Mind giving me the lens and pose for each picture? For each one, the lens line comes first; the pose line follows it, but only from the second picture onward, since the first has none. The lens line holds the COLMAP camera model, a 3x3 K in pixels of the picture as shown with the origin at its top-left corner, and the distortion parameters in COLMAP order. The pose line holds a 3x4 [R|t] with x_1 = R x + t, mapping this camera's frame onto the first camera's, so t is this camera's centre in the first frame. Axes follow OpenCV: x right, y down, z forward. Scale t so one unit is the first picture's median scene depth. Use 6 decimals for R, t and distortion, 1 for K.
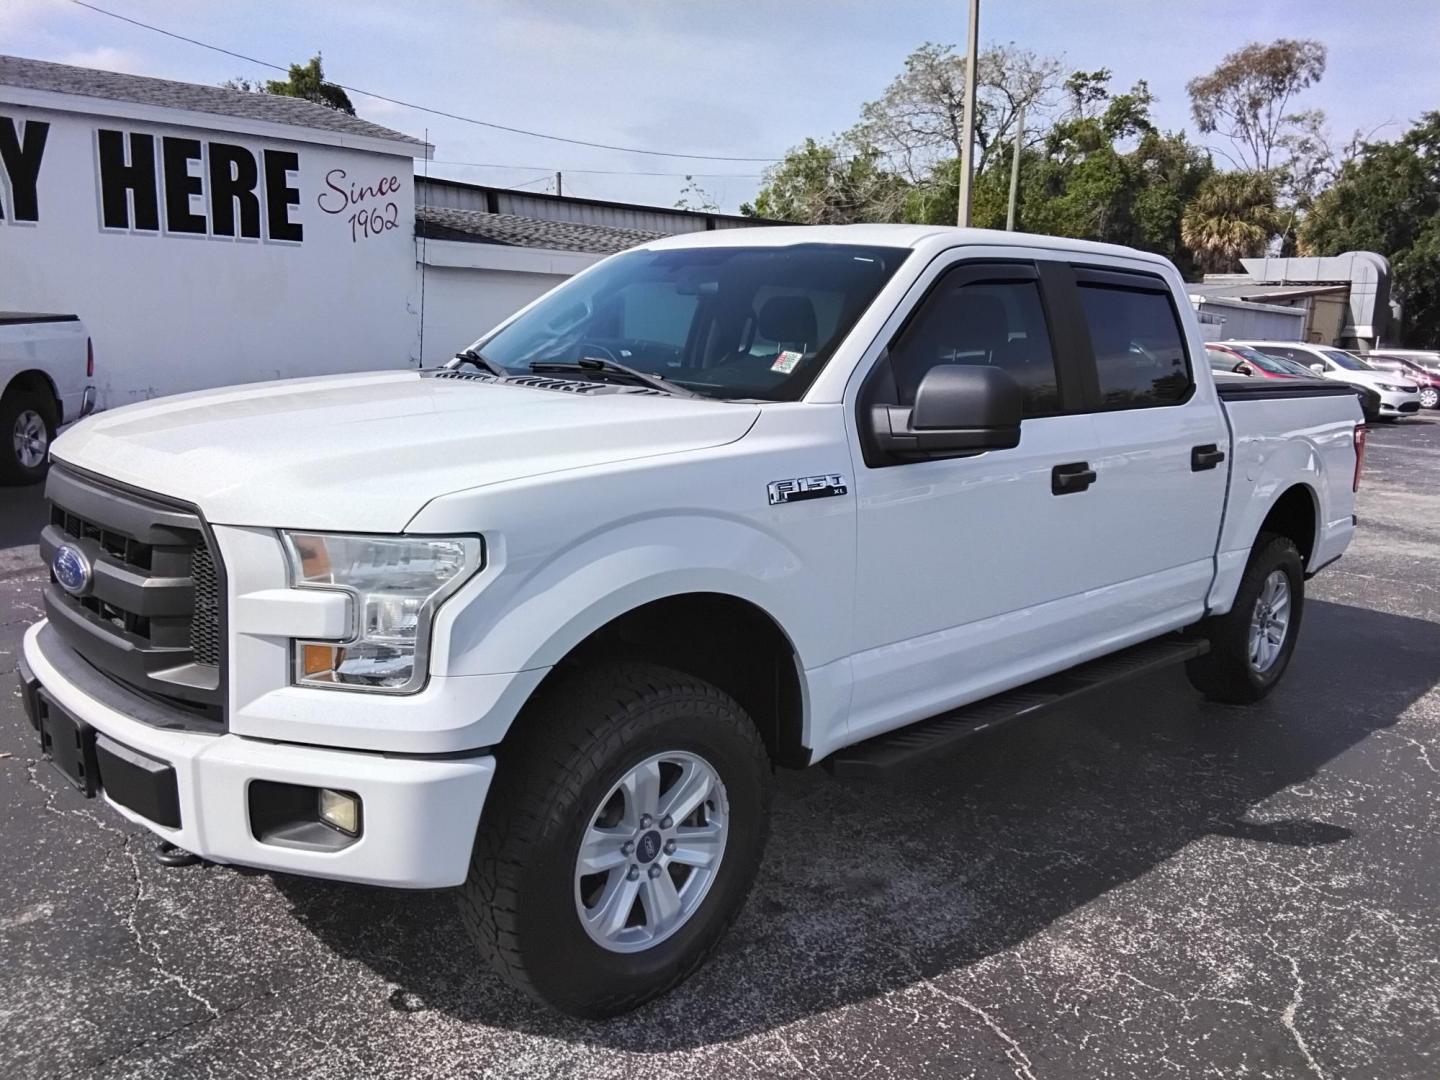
lens RADIAL K [[1129.5, 0, 716.8], [0, 1129.5, 549.4], [0, 0, 1]] dist [0.085285, -0.108411]
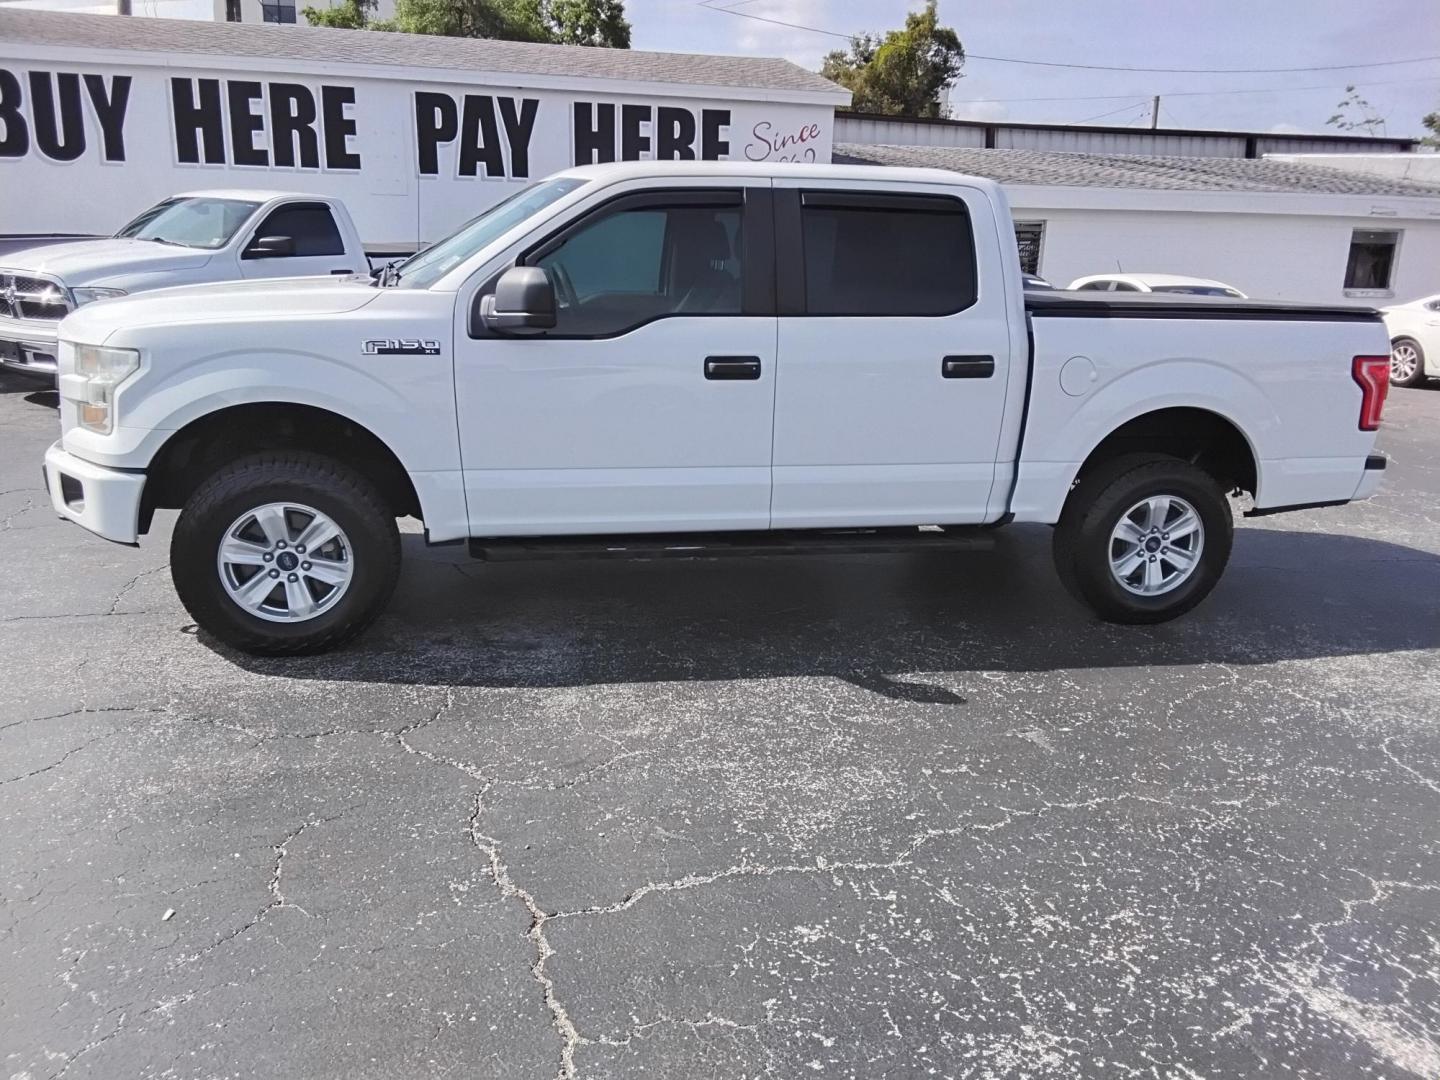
lens RADIAL K [[1129.5, 0, 724.0], [0, 1129.5, 540.9], [0, 0, 1]] dist [0.085285, -0.108411]
pose [[0.854832, 0.124084, -0.503851, 0.307424], [-0.101558, 0.992217, 0.072051, 0.012082], [0.508870, -0.010422, 0.860781, -0.022365]]
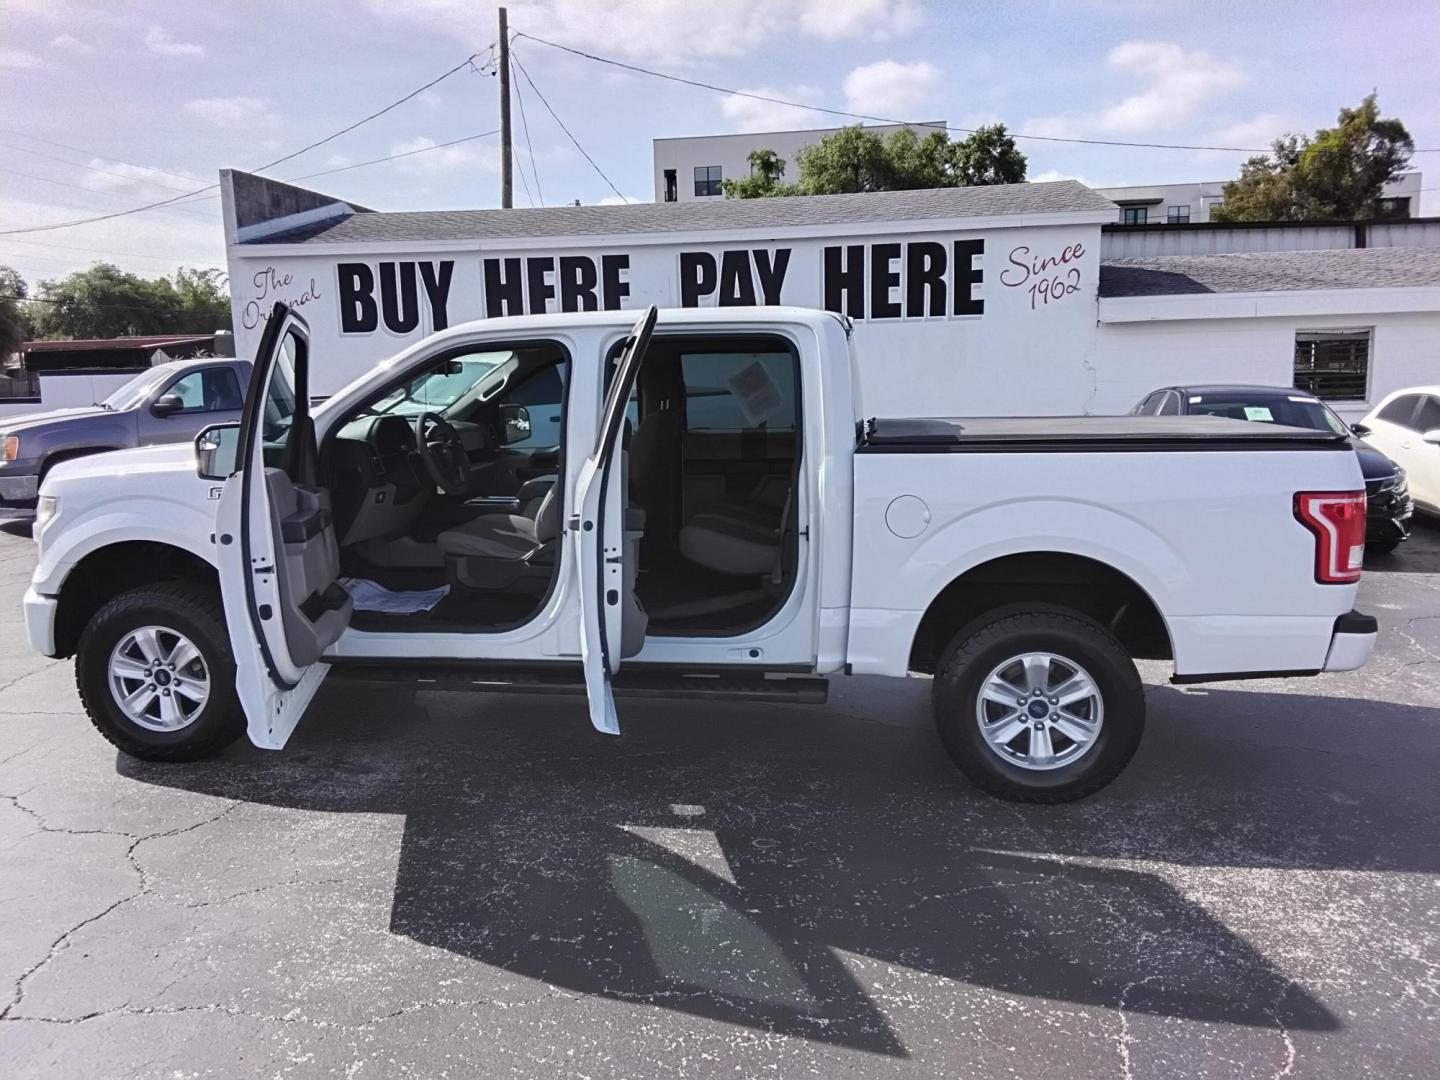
lens RADIAL K [[1129.5, 0, 725.4], [0, 1129.5, 577.2], [0, 0, 1]] dist [0.085285, -0.108411]
pose [[0.597685, 0.095884, -0.795976, 0.467327], [-0.115670, 0.992748, 0.032733, -0.016592], [0.793343, 0.072507, 0.604442, 0.137840]]
